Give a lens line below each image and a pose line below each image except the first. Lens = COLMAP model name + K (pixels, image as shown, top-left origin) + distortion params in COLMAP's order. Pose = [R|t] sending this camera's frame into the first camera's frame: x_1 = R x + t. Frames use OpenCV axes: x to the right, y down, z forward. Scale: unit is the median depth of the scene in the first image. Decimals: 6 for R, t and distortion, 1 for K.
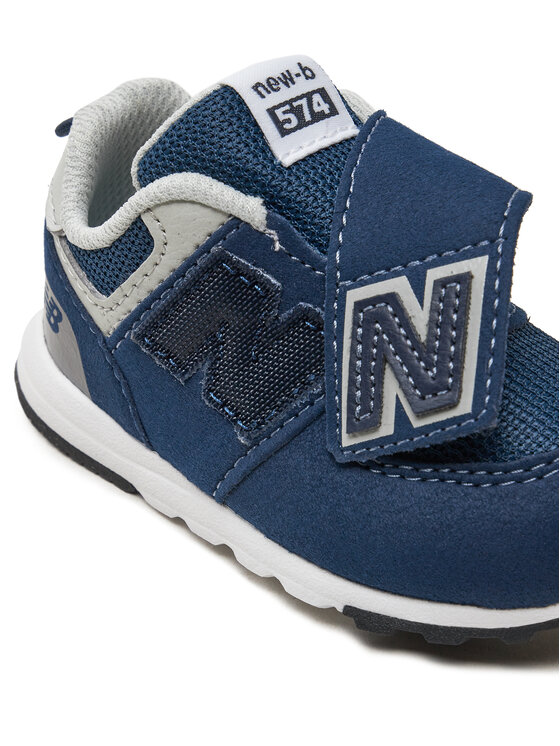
lens RADIAL K [[1752.5, 0, 280.0], [0, 1752.5, 373.0], [0, 0, 1]] dist [0.038351, 0.165831]
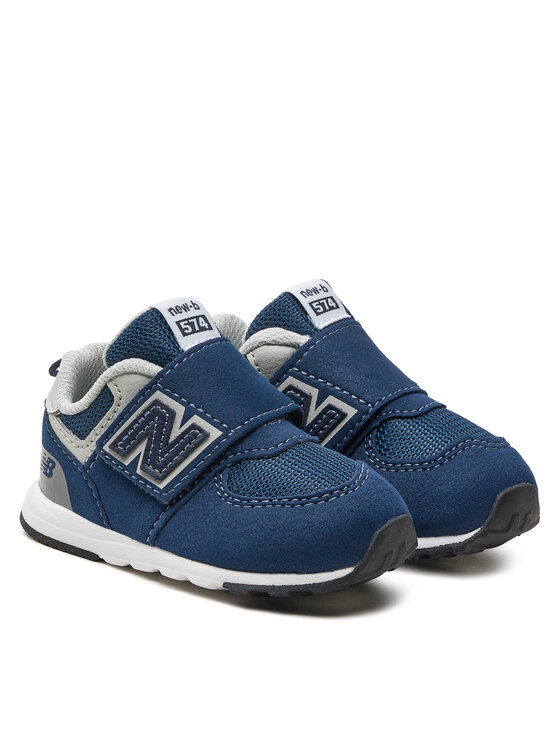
lens RADIAL K [[2193.3, 0, 280.0], [0, 2193.3, 373.0], [0, 0, 1]] dist [-0.039798, 0.235857]
pose [[0.997263, -0.009787, 0.073290, -0.068065], [0.036311, 0.928277, -0.370114, 0.771536], [-0.064411, 0.371762, 0.926091, -1.167879]]
